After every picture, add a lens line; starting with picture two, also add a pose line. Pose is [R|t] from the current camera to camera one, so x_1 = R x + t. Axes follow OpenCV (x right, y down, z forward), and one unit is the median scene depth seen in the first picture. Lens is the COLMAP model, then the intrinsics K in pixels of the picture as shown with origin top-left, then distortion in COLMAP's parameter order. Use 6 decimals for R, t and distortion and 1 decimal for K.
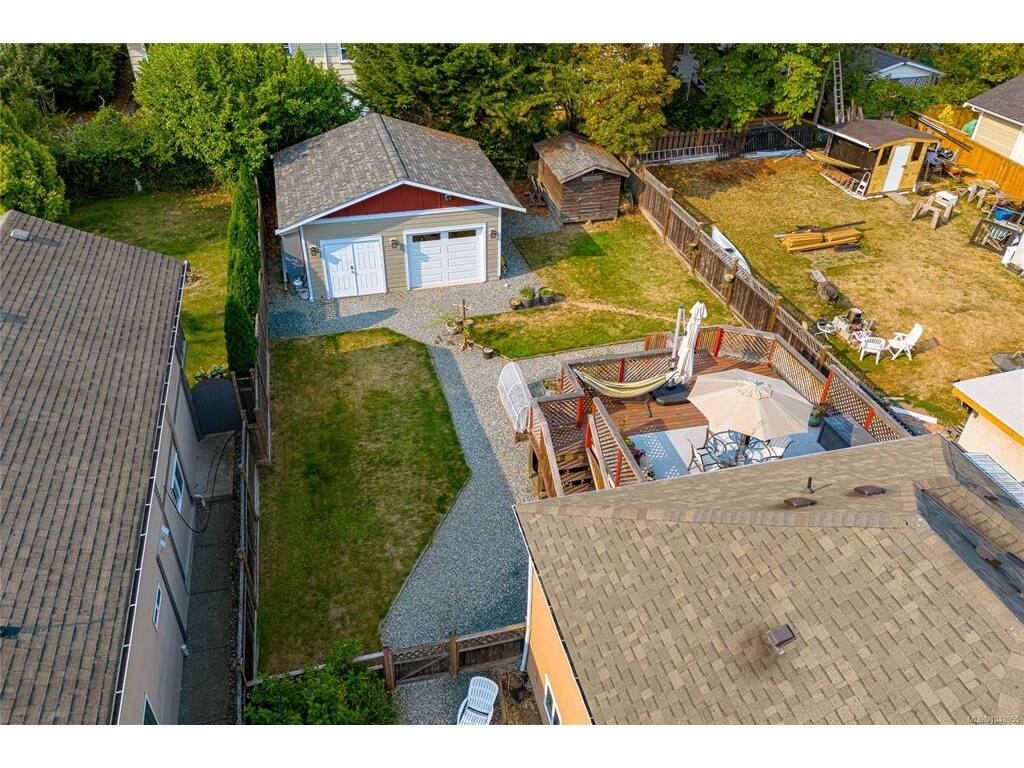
lens RADIAL K [[787.5, 0, 512.0], [0, 787.5, 384.0], [0, 0, 1]] dist [0.004329, 0.001173]
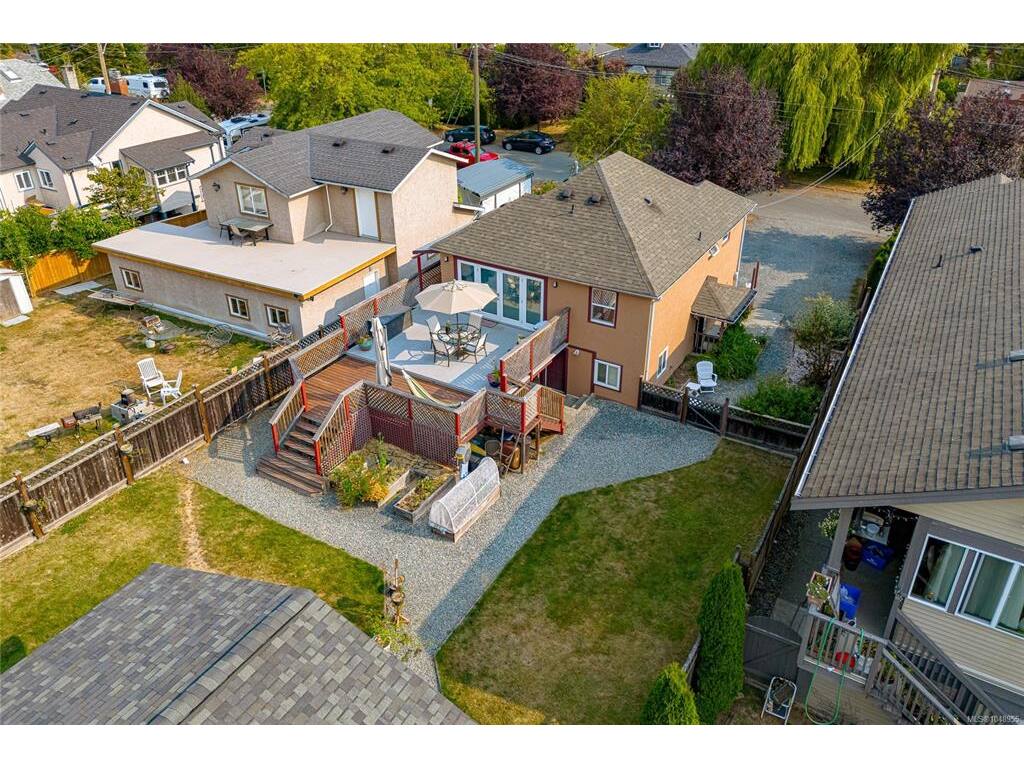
lens RADIAL K [[787.5, 0, 512.0], [0, 787.5, 384.0], [0, 0, 1]] dist [0.004329, 0.001173]
pose [[-0.721480, -0.345751, 0.599936, -0.536683], [0.391565, 0.510861, 0.765309, -0.734725], [-0.571091, 0.787069, -0.233192, 1.069916]]
